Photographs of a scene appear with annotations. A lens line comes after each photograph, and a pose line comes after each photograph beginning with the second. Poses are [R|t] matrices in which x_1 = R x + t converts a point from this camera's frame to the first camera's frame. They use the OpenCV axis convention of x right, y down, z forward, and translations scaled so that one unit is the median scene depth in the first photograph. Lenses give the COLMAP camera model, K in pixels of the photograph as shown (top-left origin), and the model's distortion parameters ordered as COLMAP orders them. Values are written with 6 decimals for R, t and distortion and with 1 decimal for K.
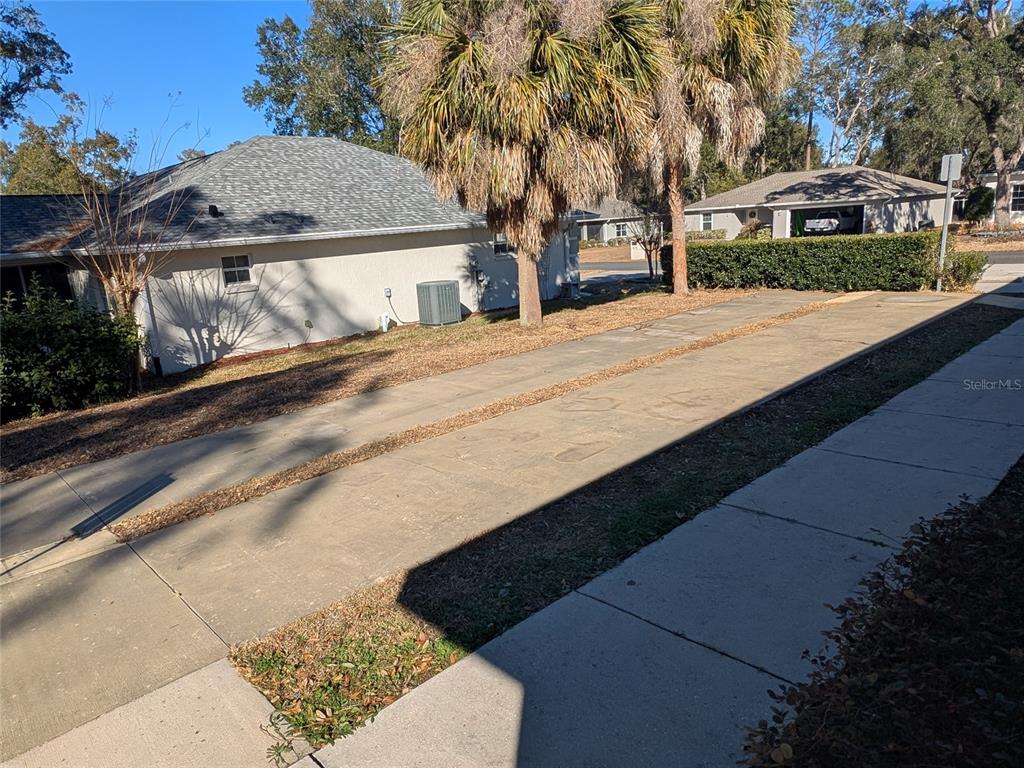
lens RADIAL K [[677.3, 0, 512.0], [0, 677.3, 384.0], [0, 0, 1]] dist [0.004115, 0.001359]
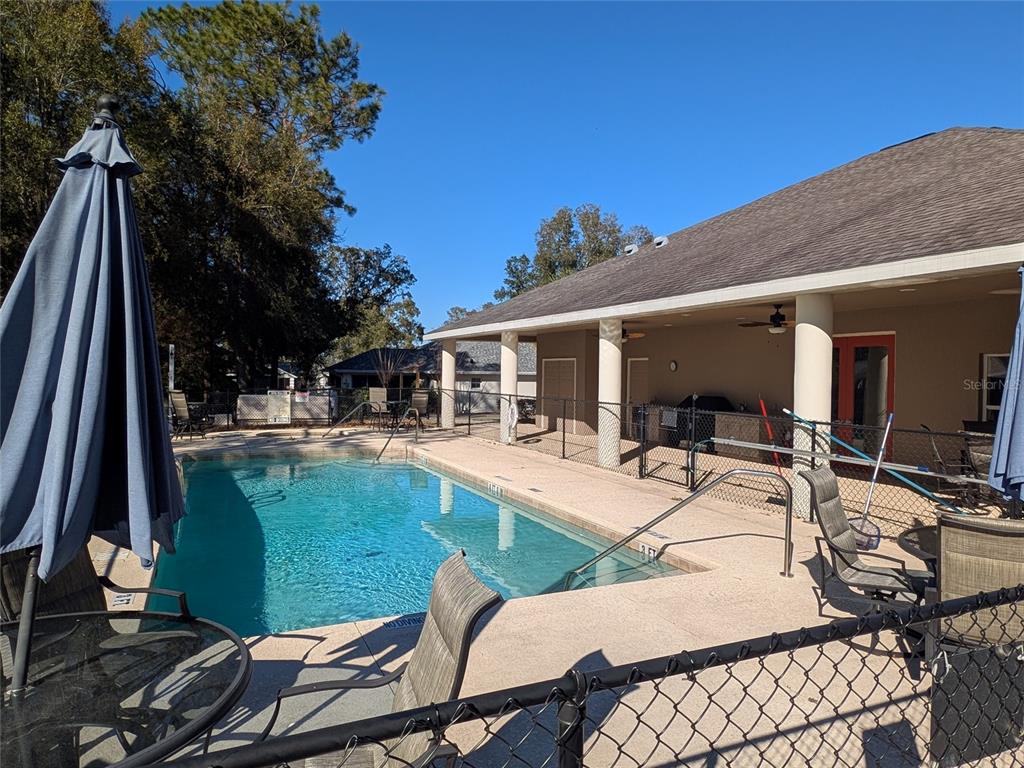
lens RADIAL K [[677.3, 0, 512.0], [0, 677.3, 384.0], [0, 0, 1]] dist [0.004115, 0.001359]
pose [[0.943732, 0.083601, -0.319969, 0.563365], [-0.149645, 0.970753, -0.187735, 0.304027], [0.294916, 0.225054, 0.928642, -1.389064]]
